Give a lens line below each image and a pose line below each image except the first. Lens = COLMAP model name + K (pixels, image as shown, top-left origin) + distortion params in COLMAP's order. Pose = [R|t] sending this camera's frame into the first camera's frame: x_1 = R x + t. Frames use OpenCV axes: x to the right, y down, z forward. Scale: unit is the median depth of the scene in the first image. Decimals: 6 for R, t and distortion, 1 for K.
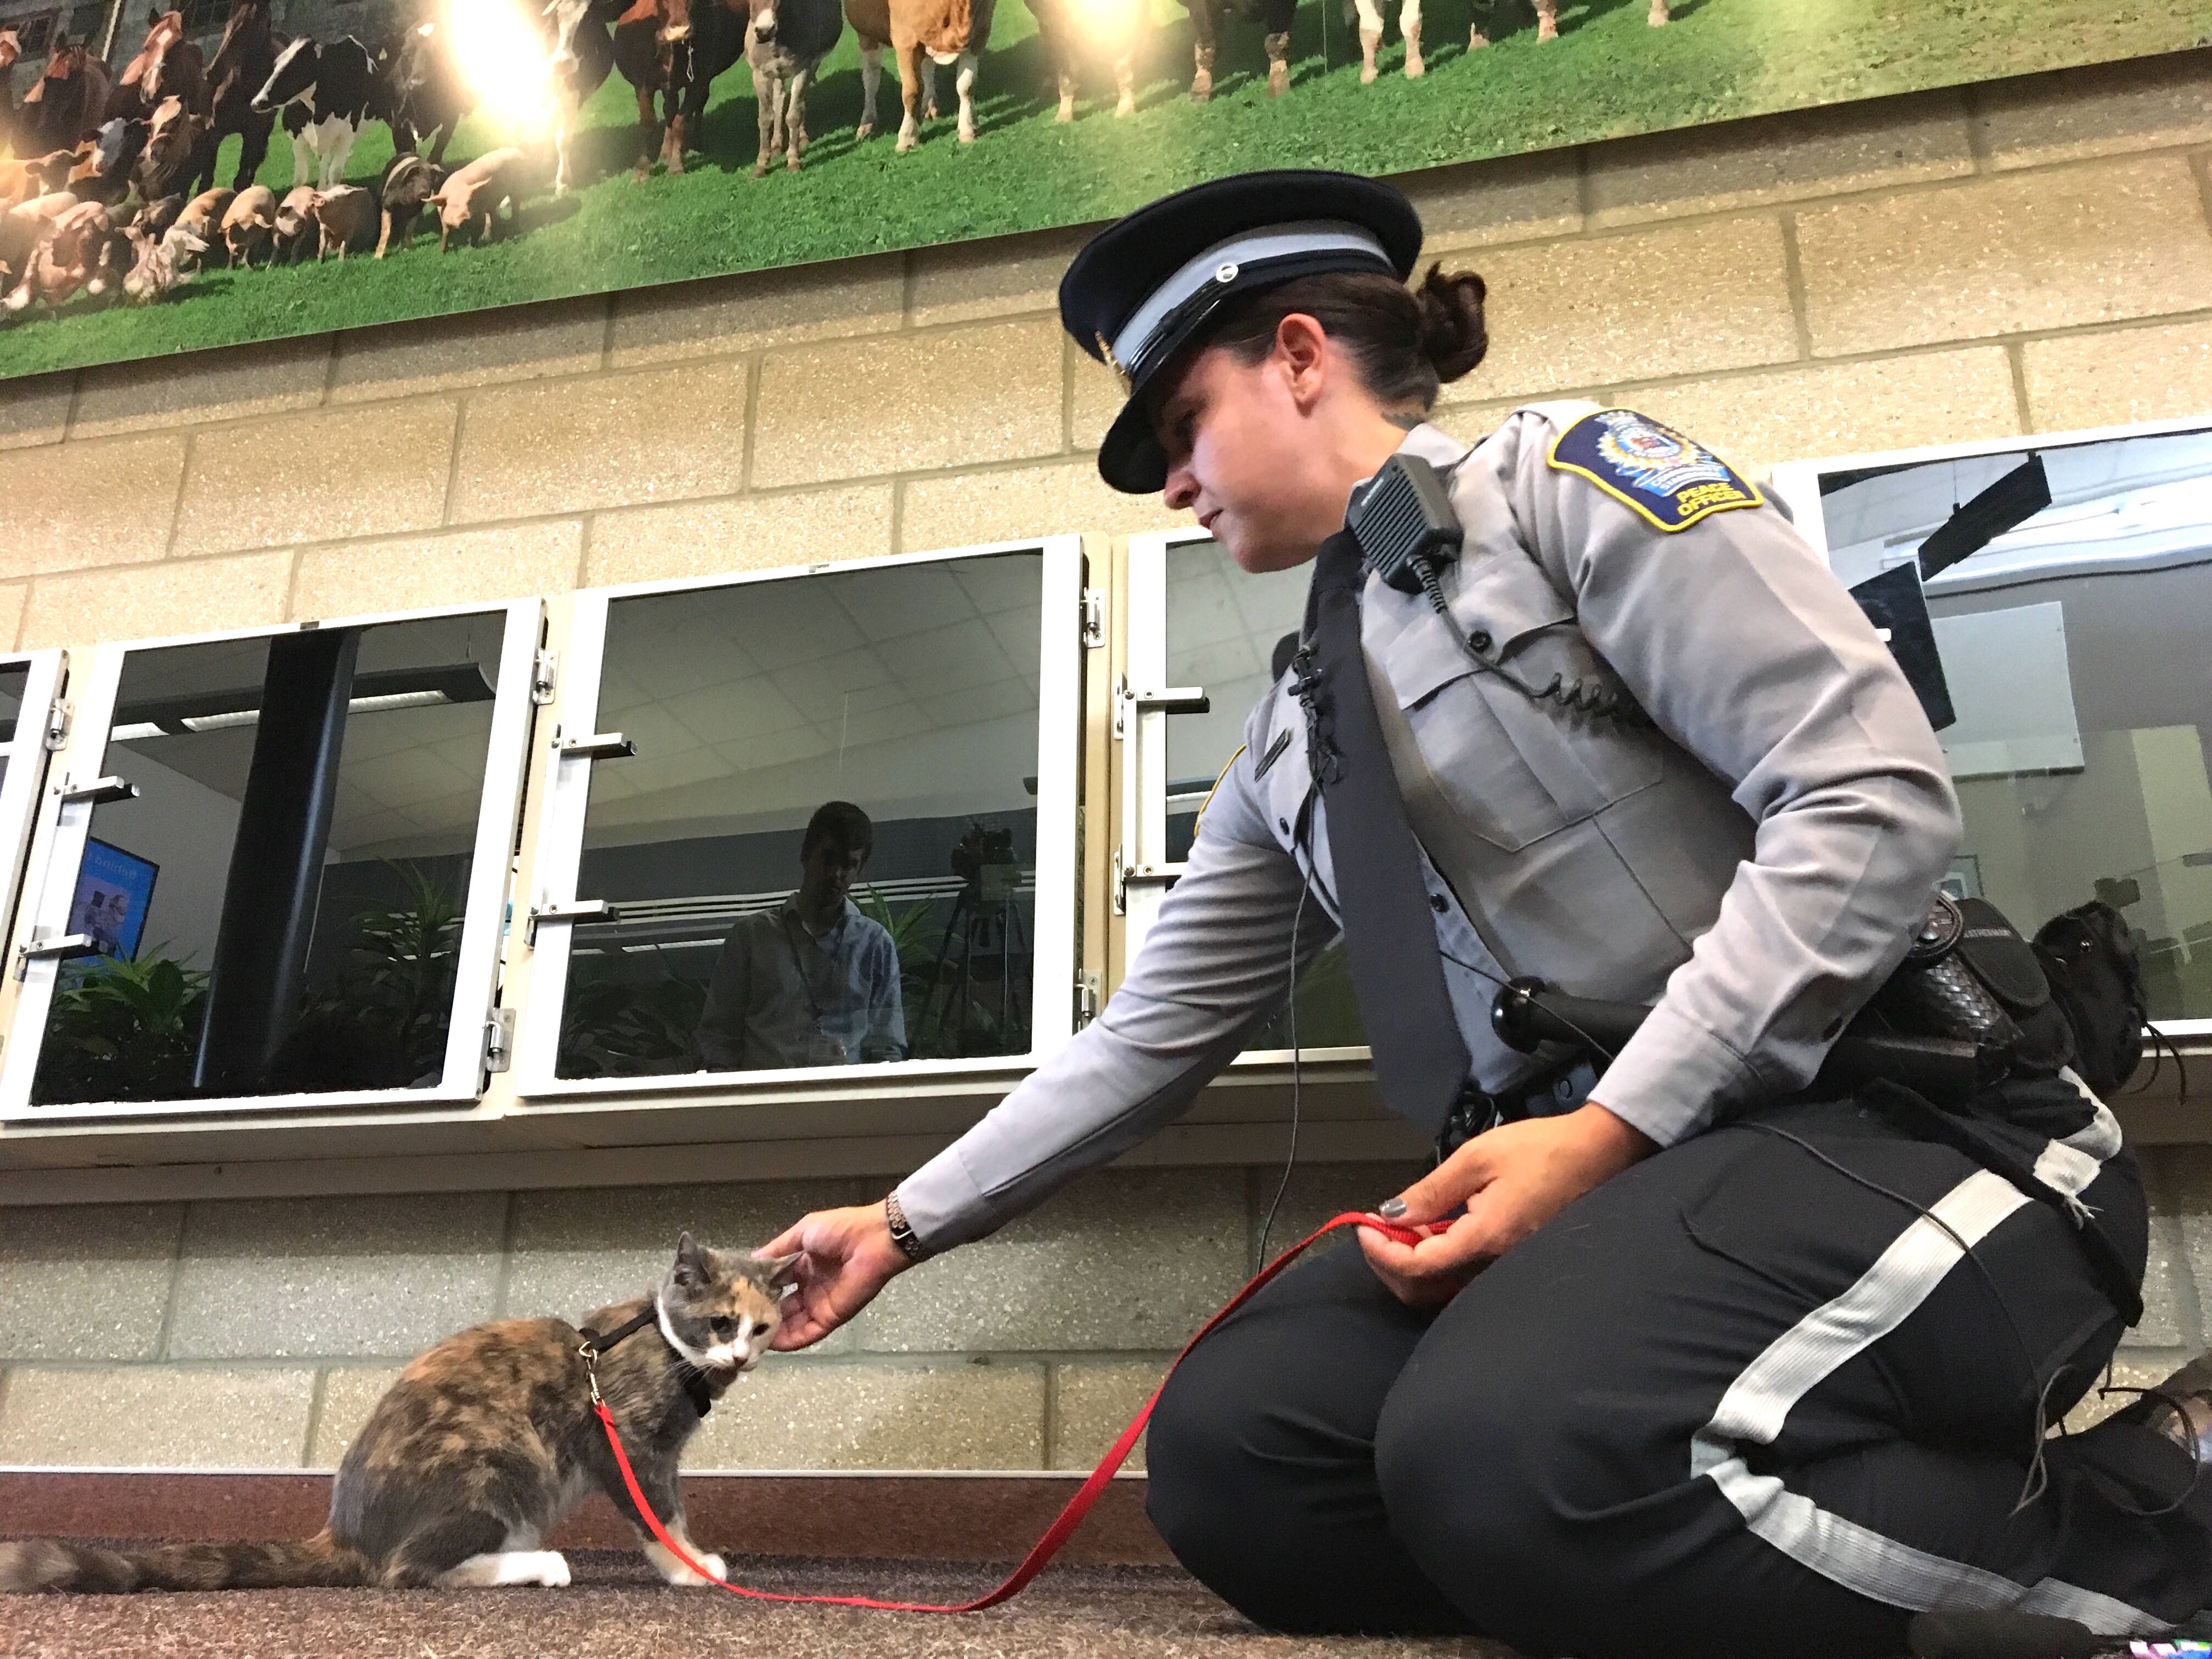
lens RADIAL K [[1830.5, 0, 1102.6], [0, 1830.5, 809.8], [0, 0, 1]] dist [-0.006790, -0.033895]
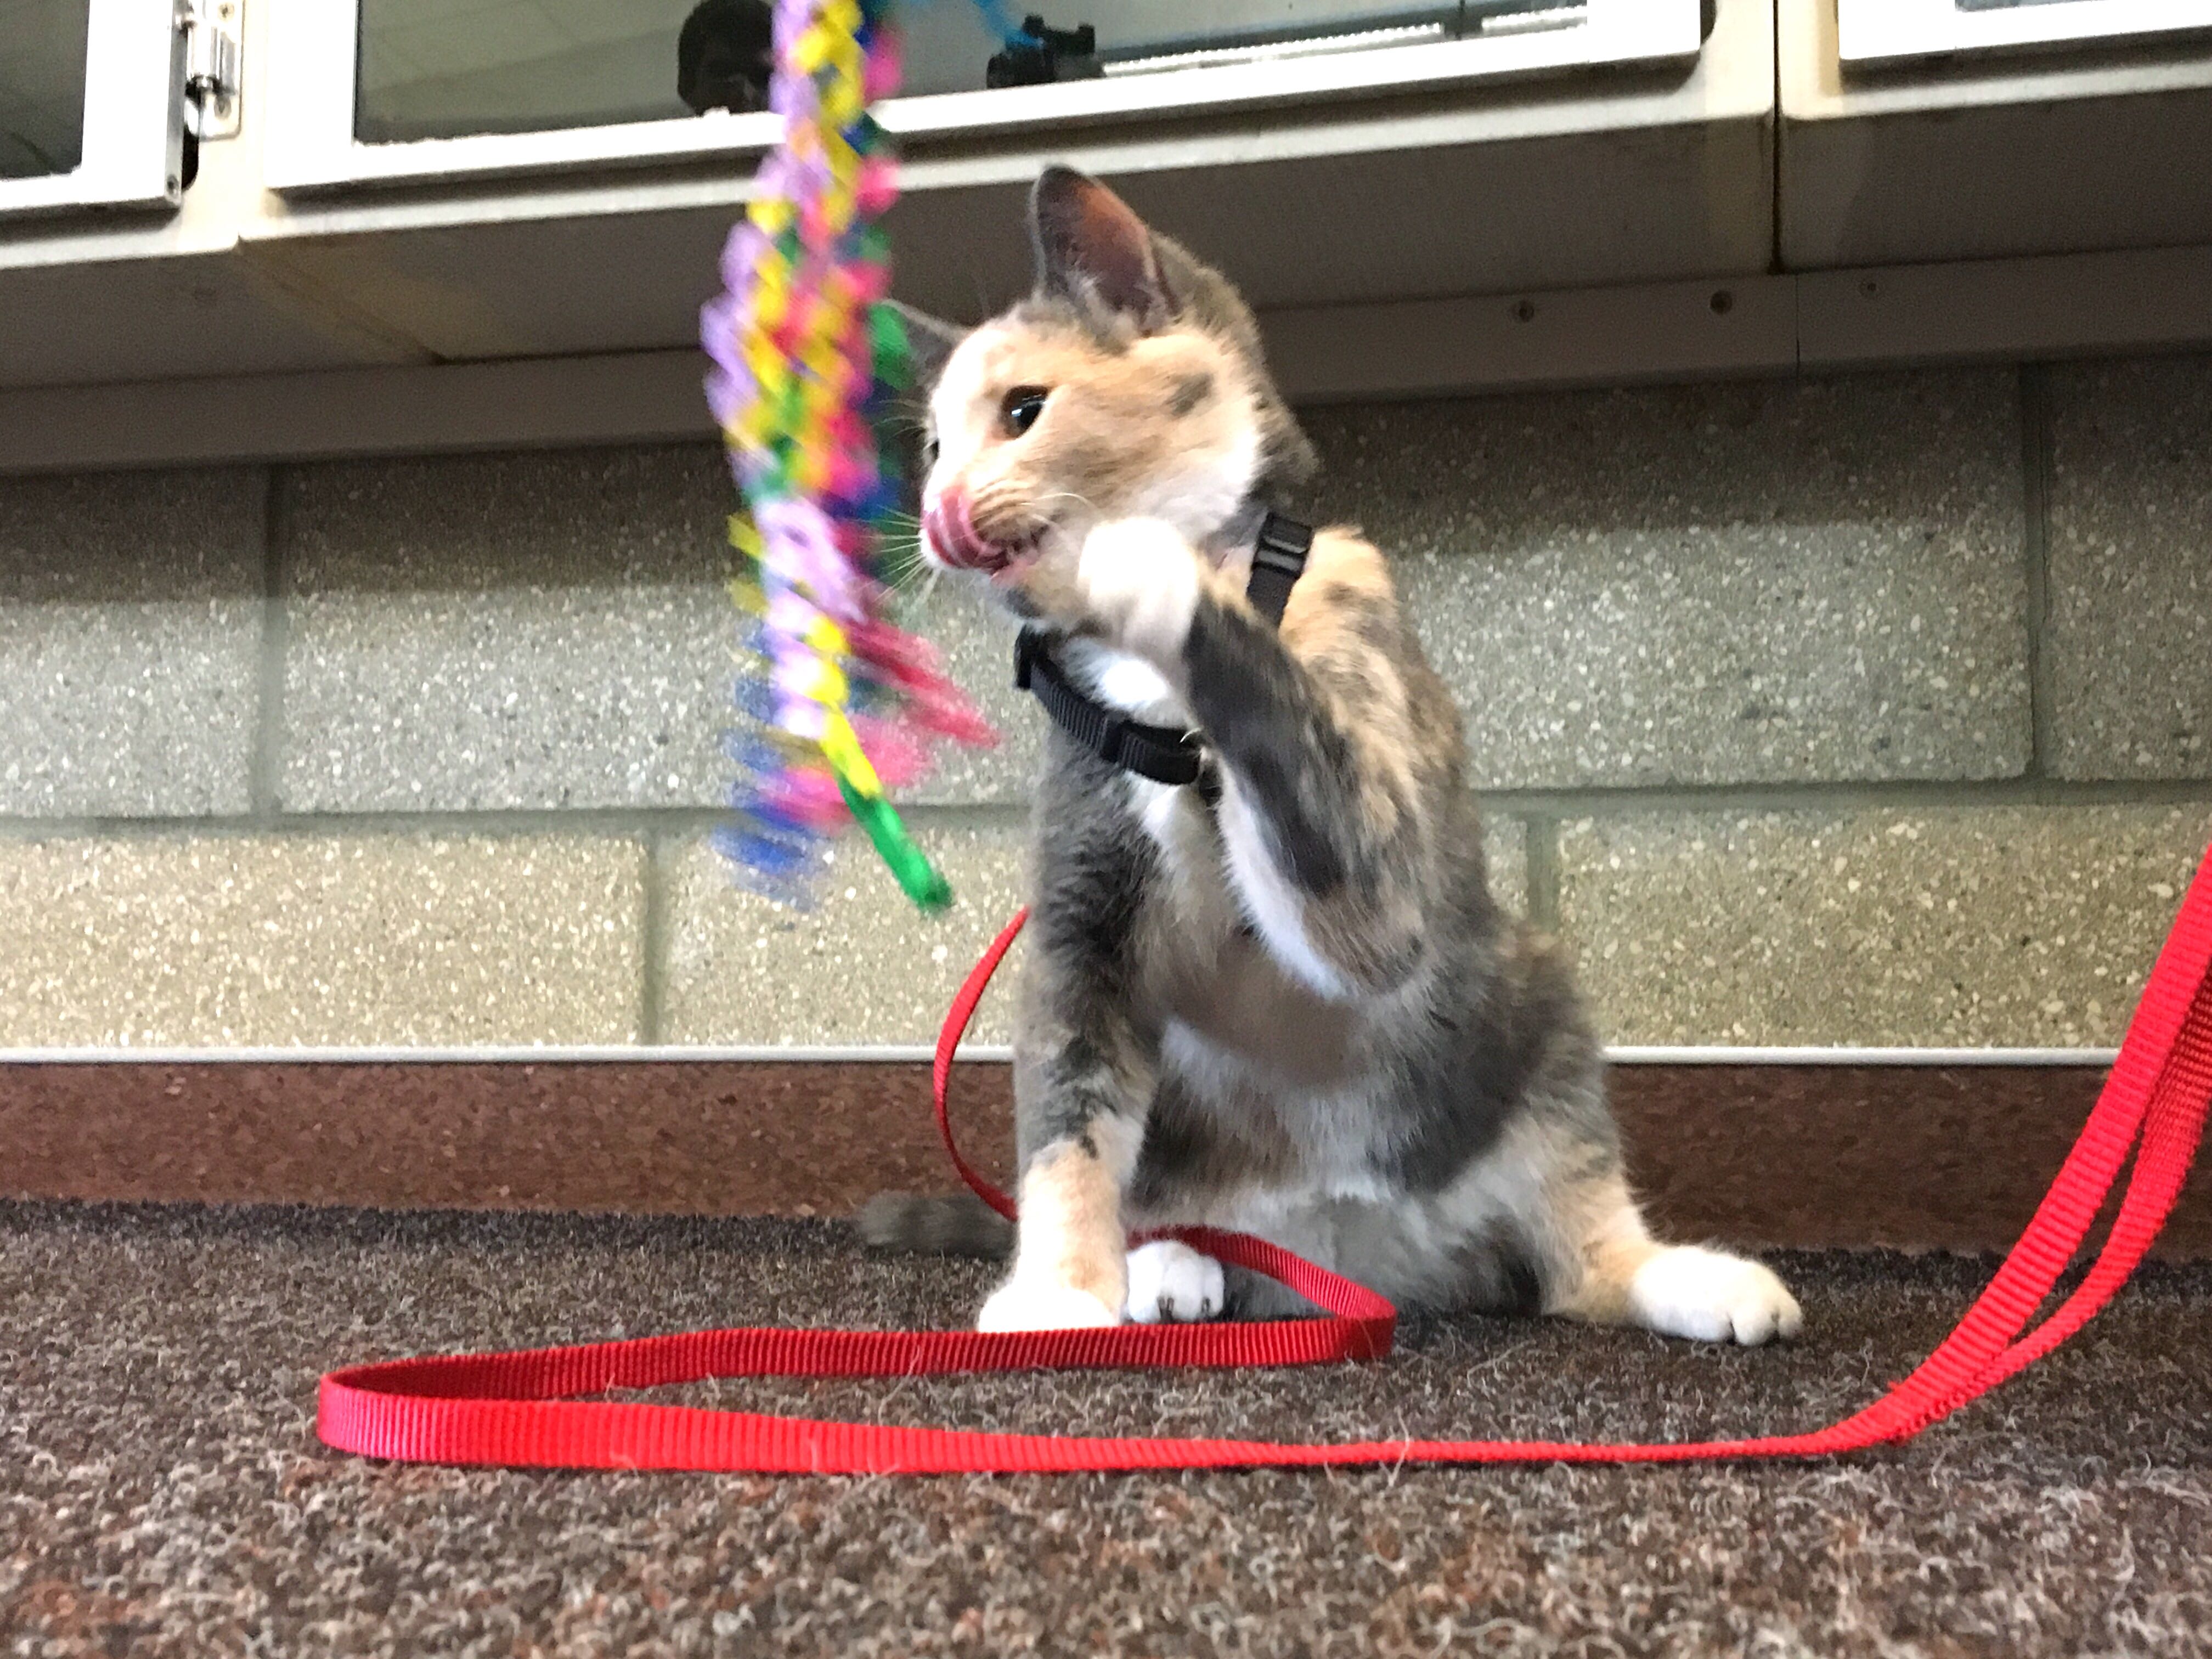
lens RADIAL K [[2554.8, 0, 1106.9], [0, 2554.8, 819.5], [0, 0, 1]] dist [0.008346, 0.000000]
pose [[0.999981, -0.002107, 0.005845, -0.124969], [0.000490, 0.964568, 0.263835, 0.130163], [-0.006194, -0.263827, 0.964550, 0.376503]]
